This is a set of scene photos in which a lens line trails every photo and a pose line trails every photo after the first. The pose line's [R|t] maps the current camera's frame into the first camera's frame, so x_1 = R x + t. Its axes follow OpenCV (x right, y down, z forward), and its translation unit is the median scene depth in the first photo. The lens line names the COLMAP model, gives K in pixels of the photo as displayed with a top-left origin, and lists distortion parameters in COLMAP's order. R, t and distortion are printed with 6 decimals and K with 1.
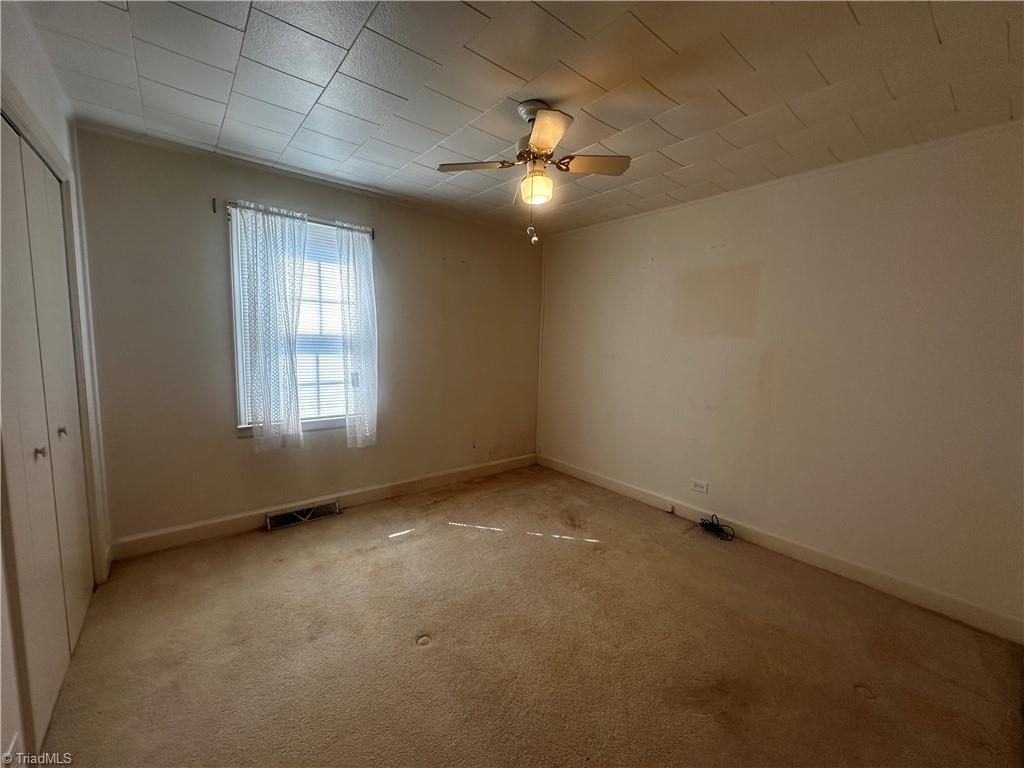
lens RADIAL K [[409.0, 0, 515.1], [0, 409.0, 381.0], [0, 0, 1]] dist [-0.003747, 0.000852]
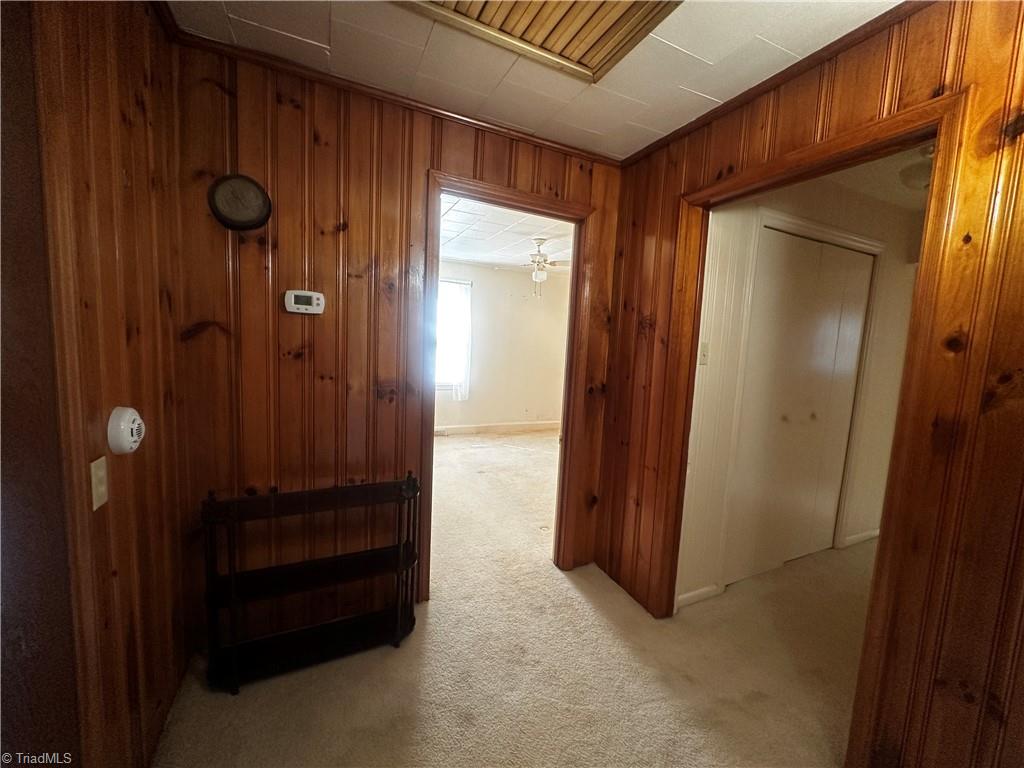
lens RADIAL K [[409.0, 0, 512.9], [0, 409.0, 387.2], [0, 0, 1]] dist [-0.003747, 0.000852]
pose [[0.968979, 0.053503, -0.241283, 0.291272], [-0.052181, 0.998567, 0.011872, 0.069857], [0.241573, 0.001087, 0.970382, -0.721974]]
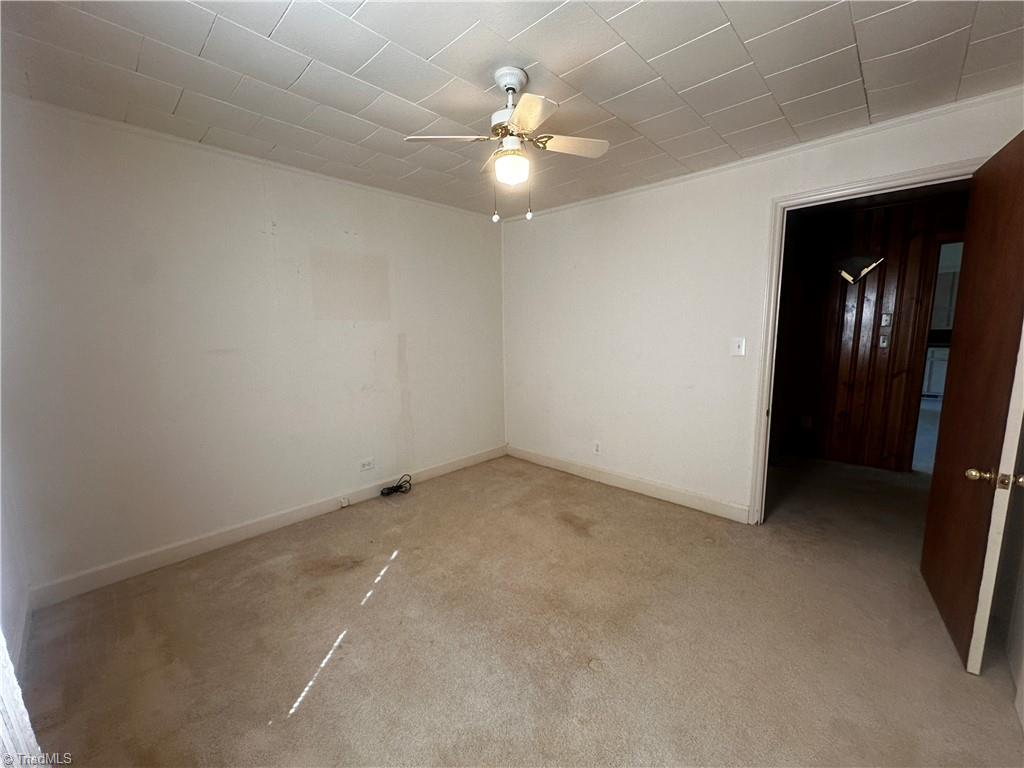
lens RADIAL K [[409.0, 0, 511.1], [0, 409.0, 379.7], [0, 0, 1]] dist [-0.003747, 0.000852]
pose [[-0.123923, -0.155608, 0.980015, -0.589980], [0.108111, 0.979631, 0.169217, -0.092757], [-0.986385, 0.126920, -0.104576, 0.718726]]
